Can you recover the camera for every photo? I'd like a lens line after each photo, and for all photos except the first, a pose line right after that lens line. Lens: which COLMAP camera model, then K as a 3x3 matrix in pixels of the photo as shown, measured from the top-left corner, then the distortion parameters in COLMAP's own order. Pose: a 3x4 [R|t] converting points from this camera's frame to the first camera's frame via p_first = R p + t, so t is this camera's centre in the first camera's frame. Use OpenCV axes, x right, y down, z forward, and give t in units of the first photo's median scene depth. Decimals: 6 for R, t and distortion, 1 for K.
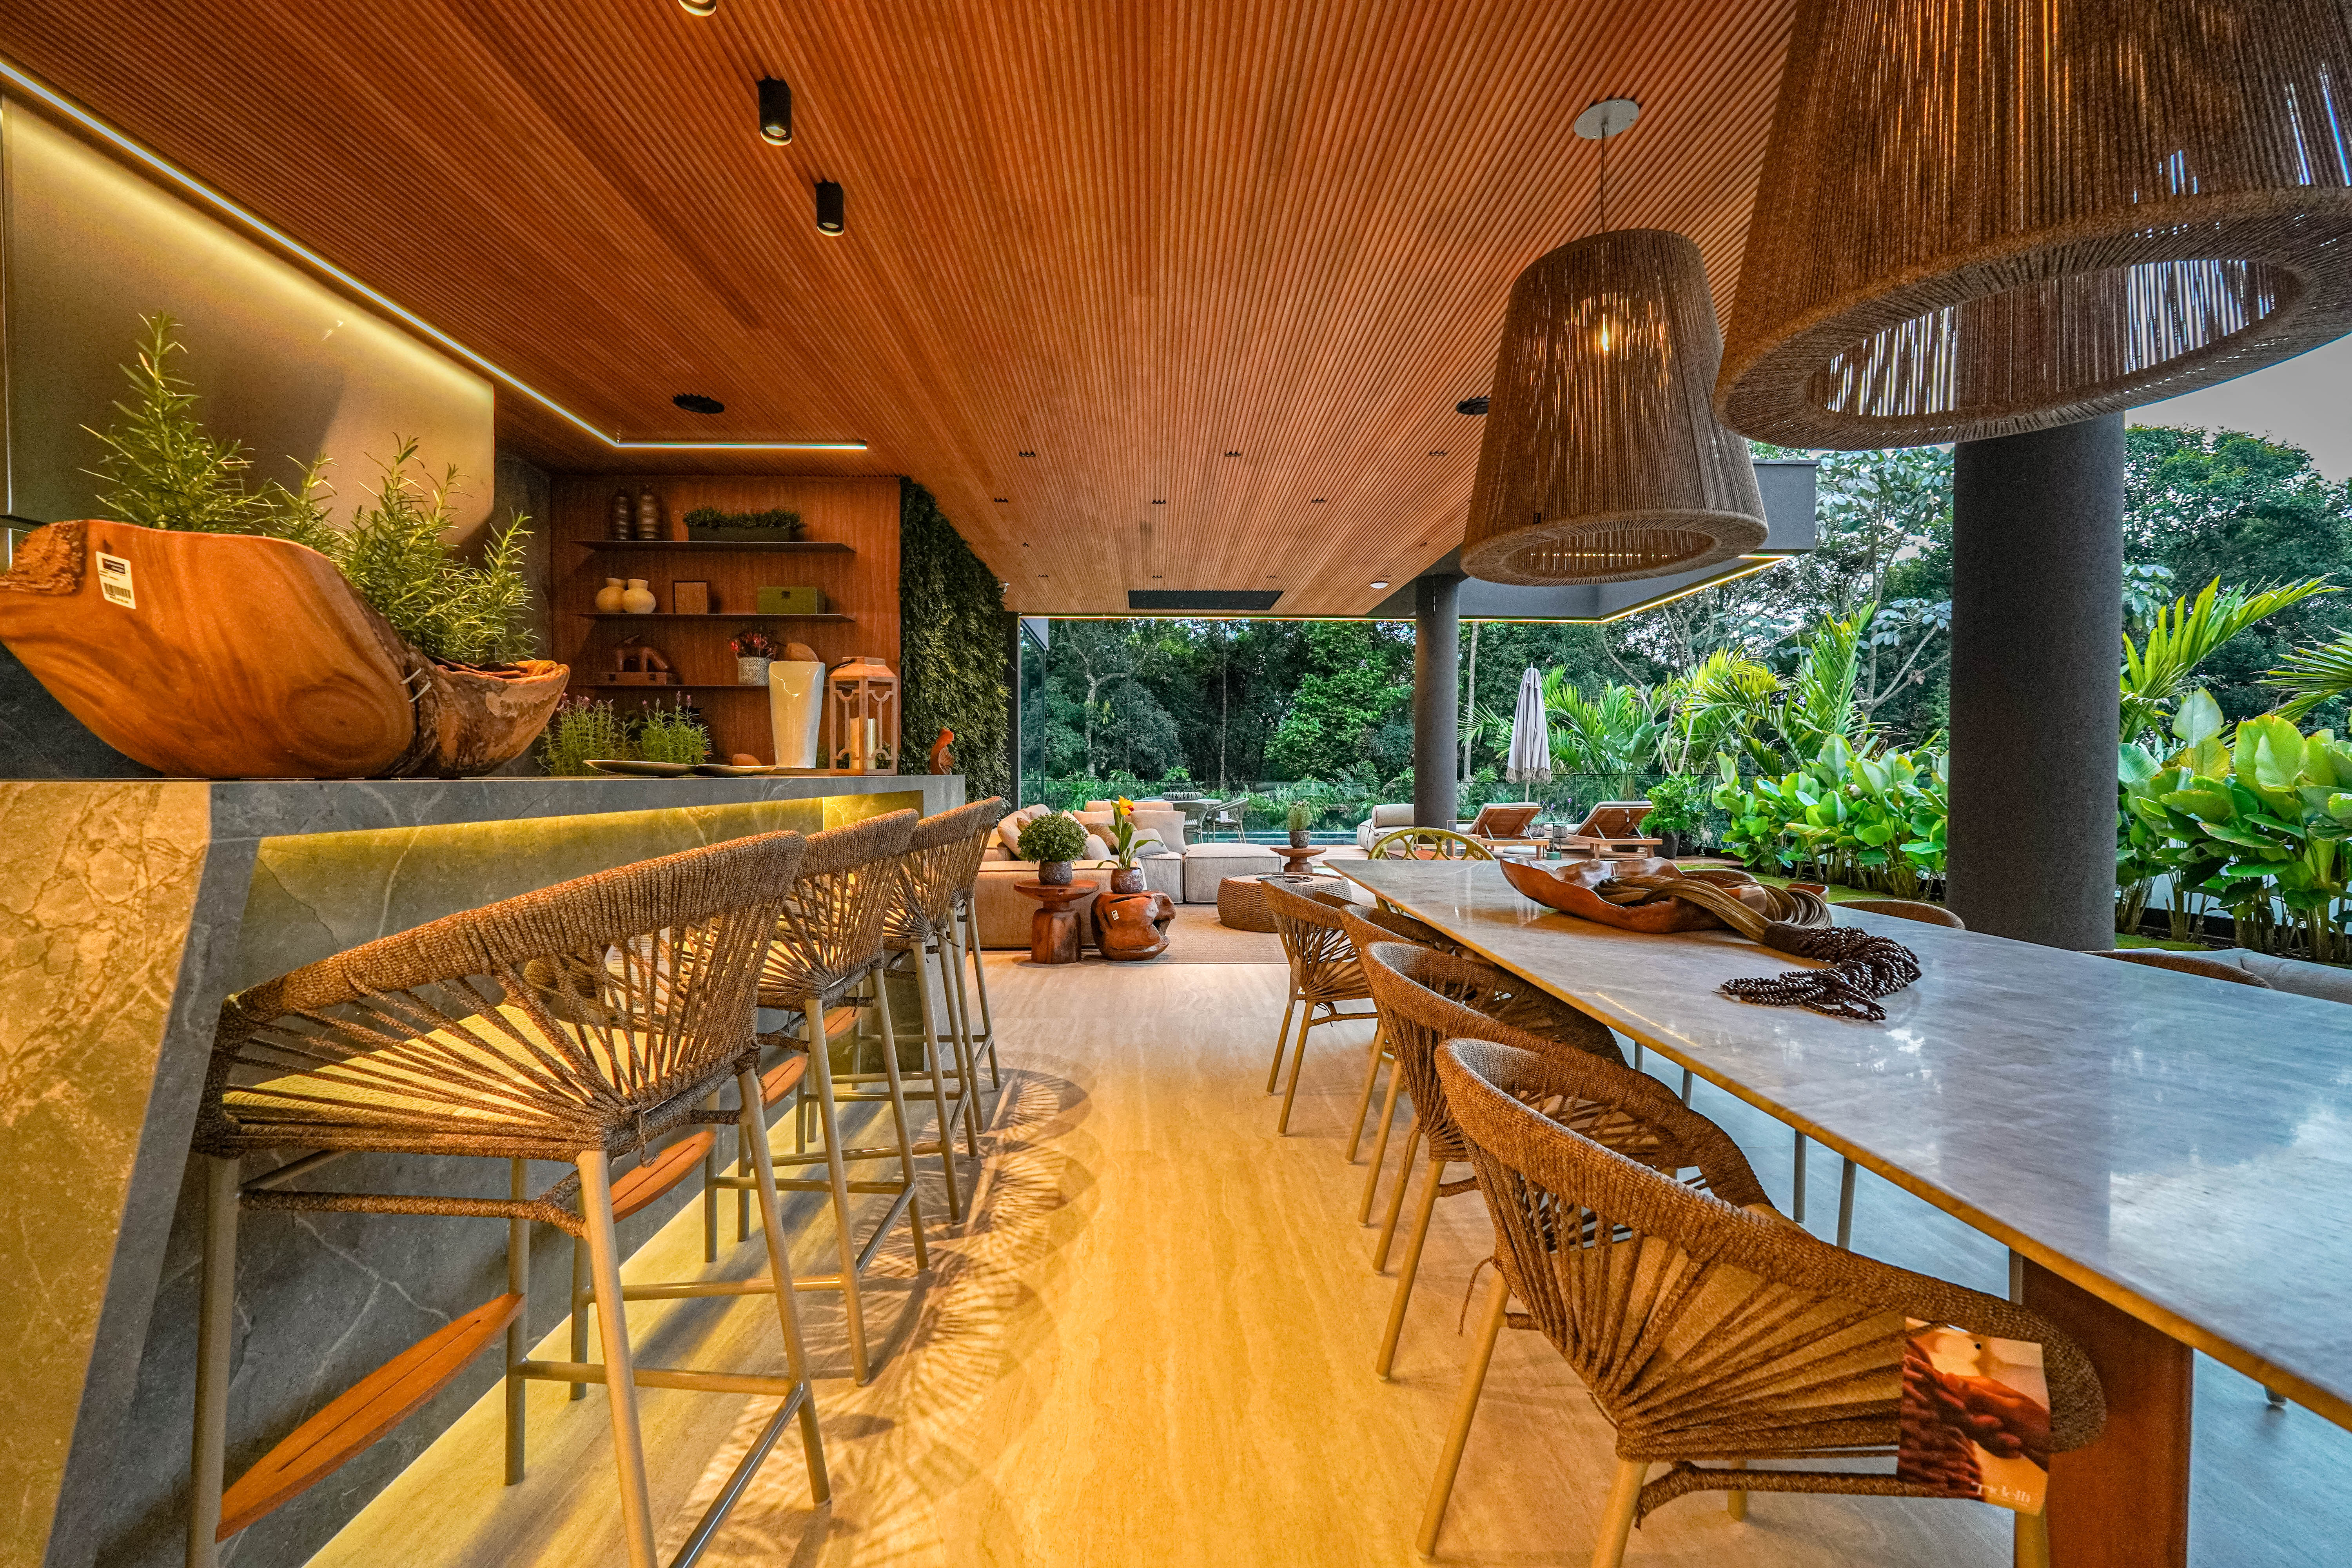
lens RADIAL K [[999.9, 0, 1182.0], [0, 999.9, 781.1], [0, 0, 1]] dist [0.000040, 0.000874]
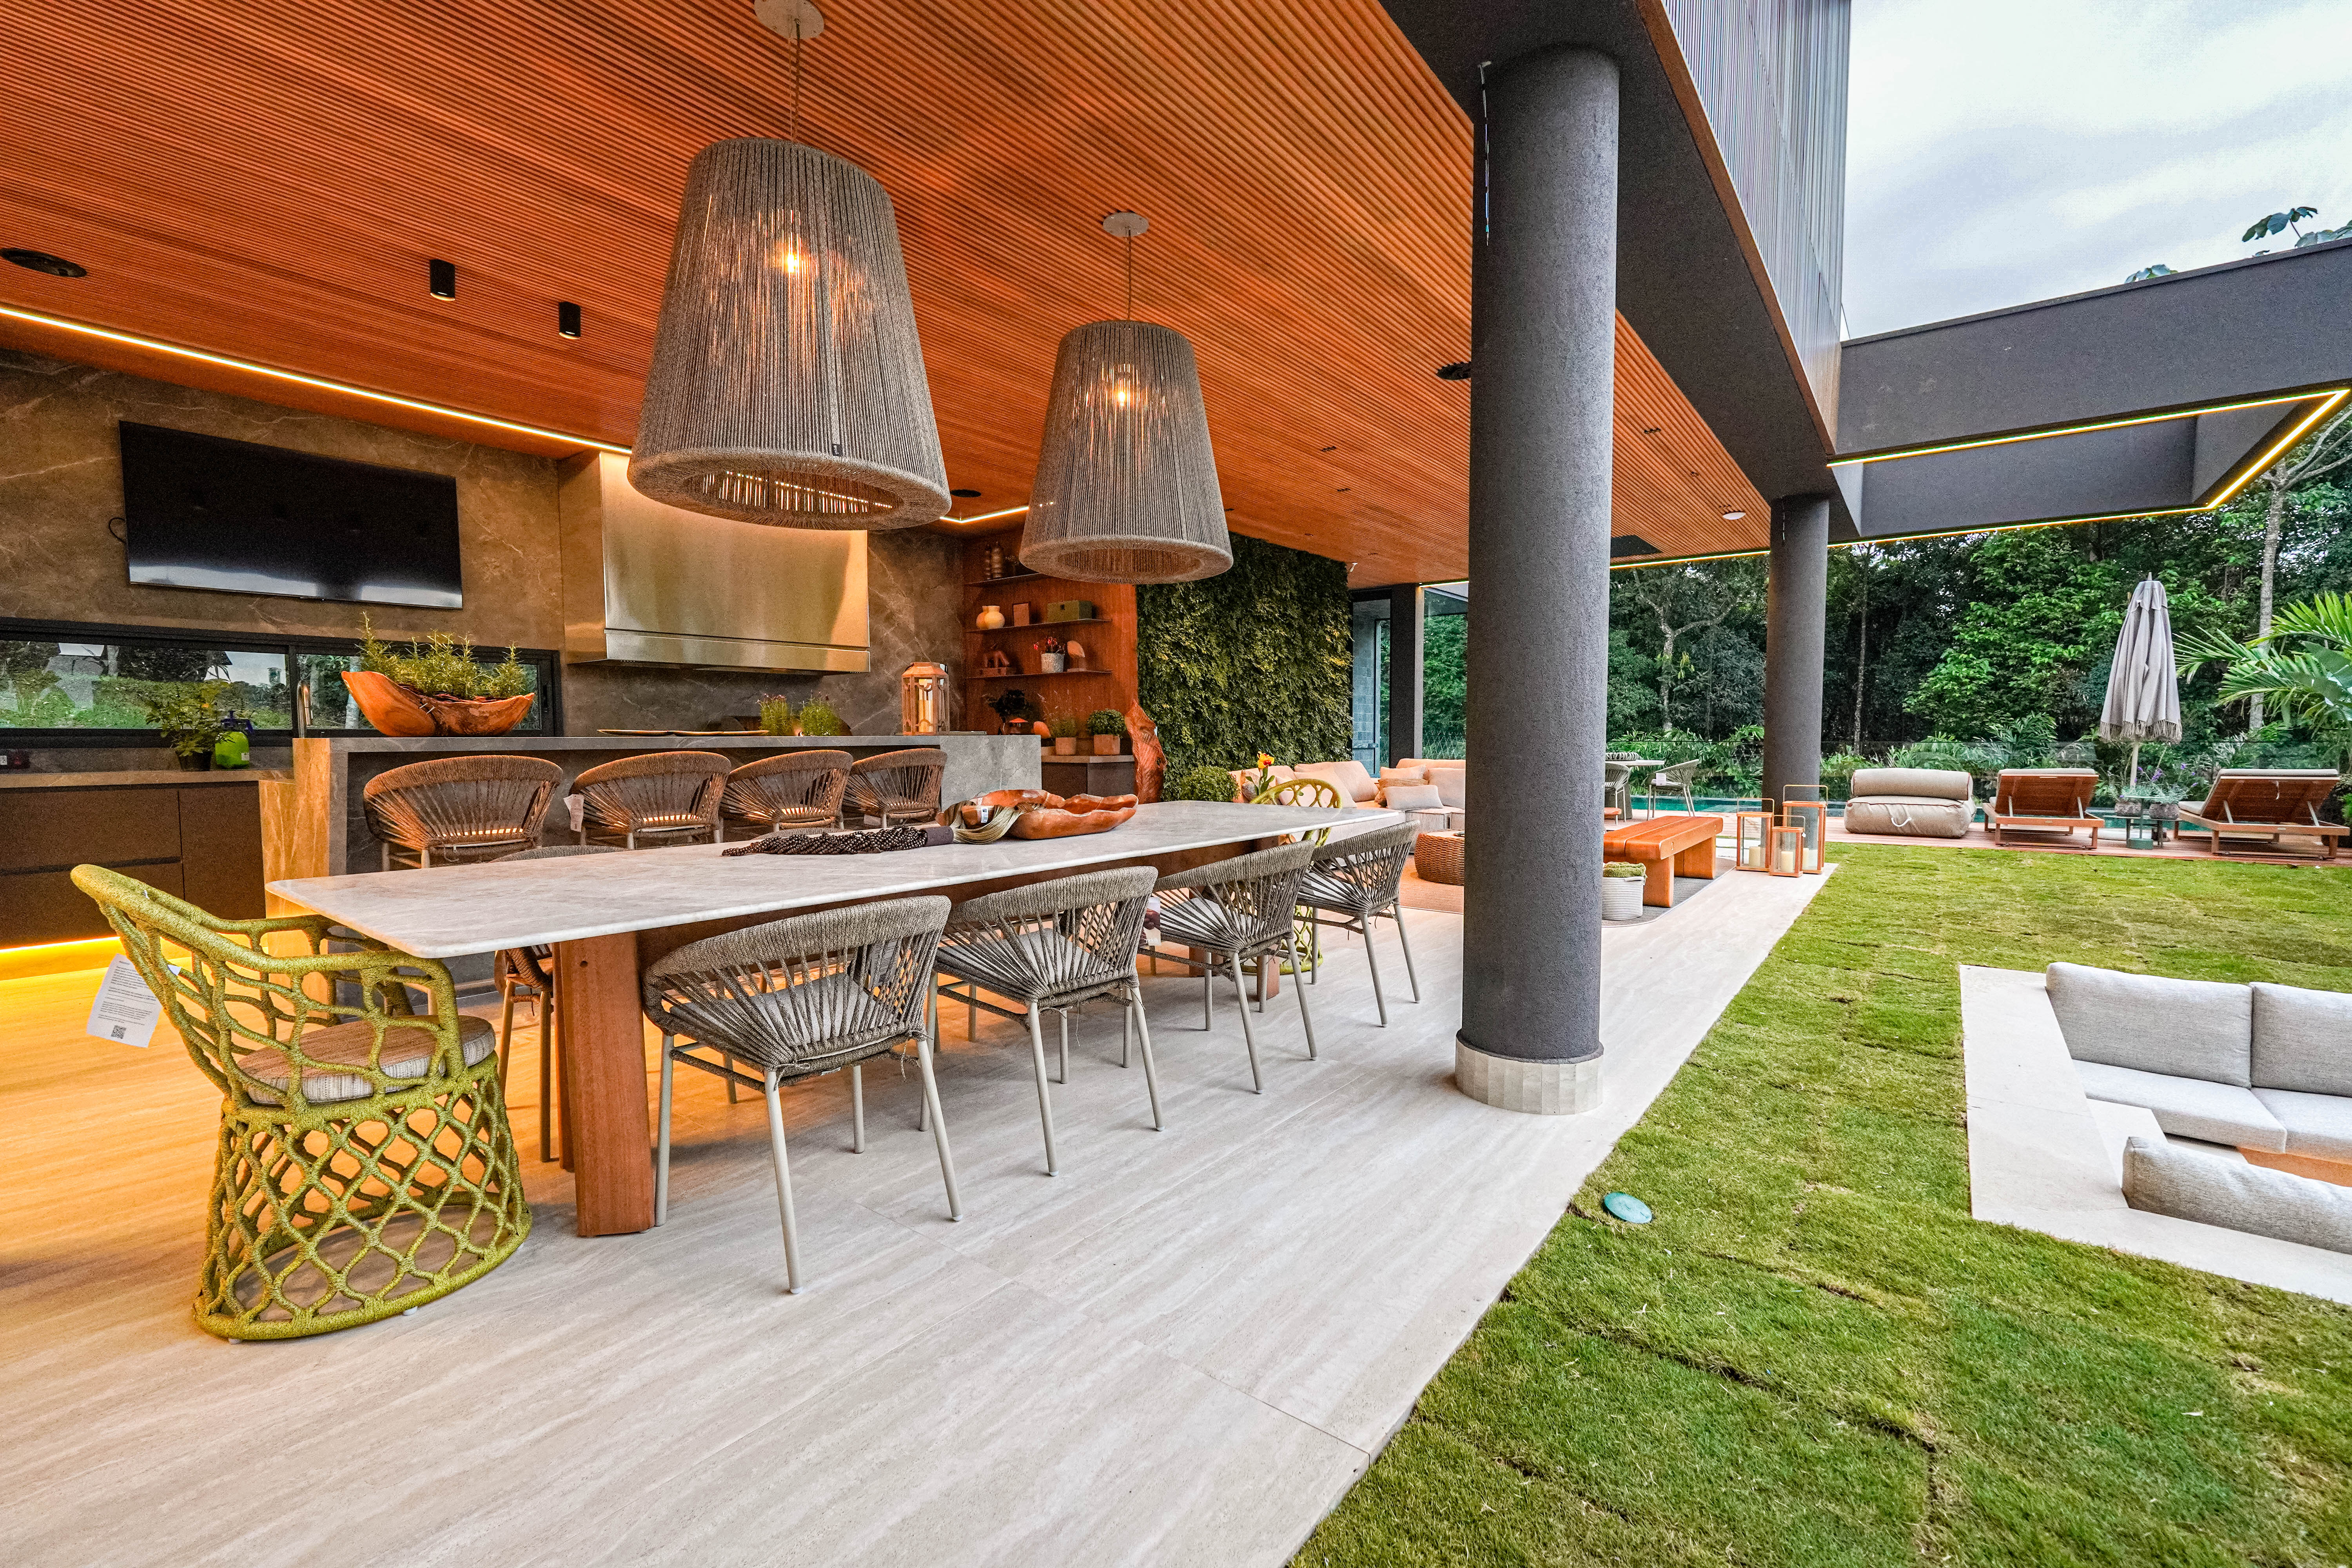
lens RADIAL K [[999.9, 0, 1173.0], [0, 999.9, 787.3], [0, 0, 1]] dist [0.000040, 0.000874]
pose [[0.771352, 0.027504, -0.635814, 0.147975], [0.000999, 0.999012, 0.044427, 0.000825], [0.636407, -0.034904, 0.770563, 0.001640]]
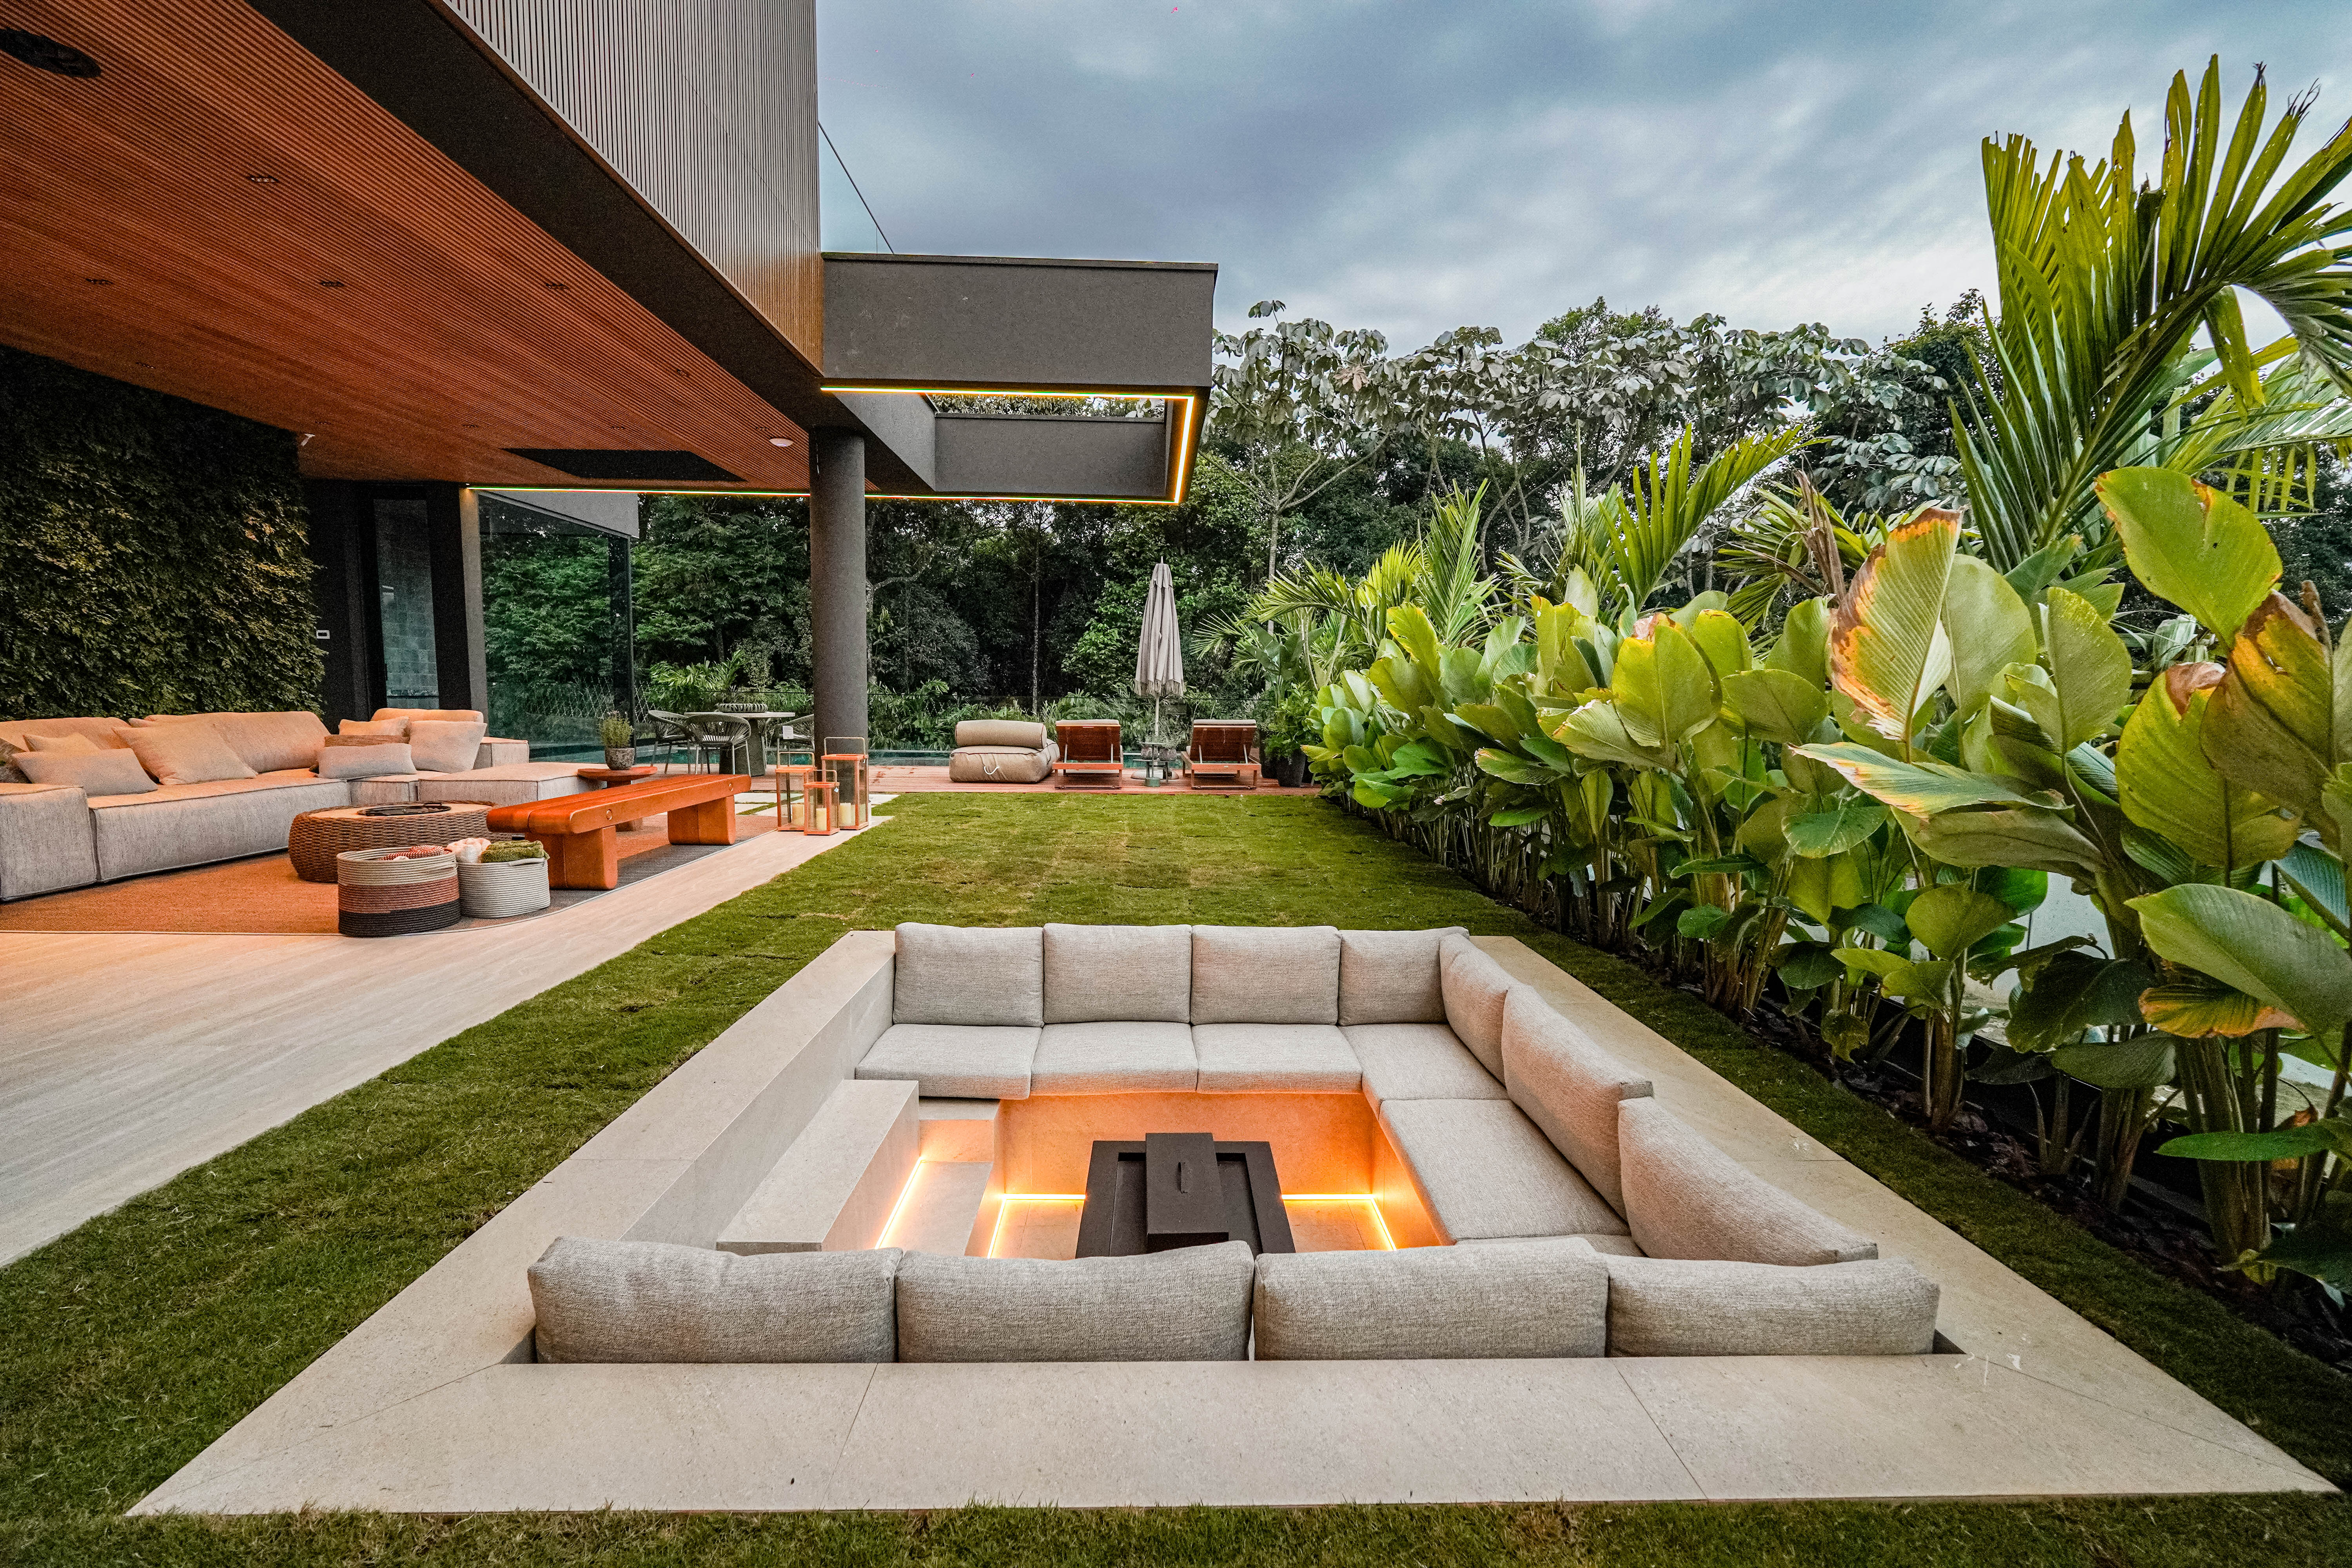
lens RADIAL K [[999.9, 0, 1184.4], [0, 999.9, 778.9], [0, 0, 1]] dist [0.000040, 0.000874]
pose [[0.999939, 0.010542, 0.003359, 0.201205], [-0.010771, 0.996901, 0.077928, 0.002451], [-0.002527, -0.077959, 0.996953, 0.070218]]
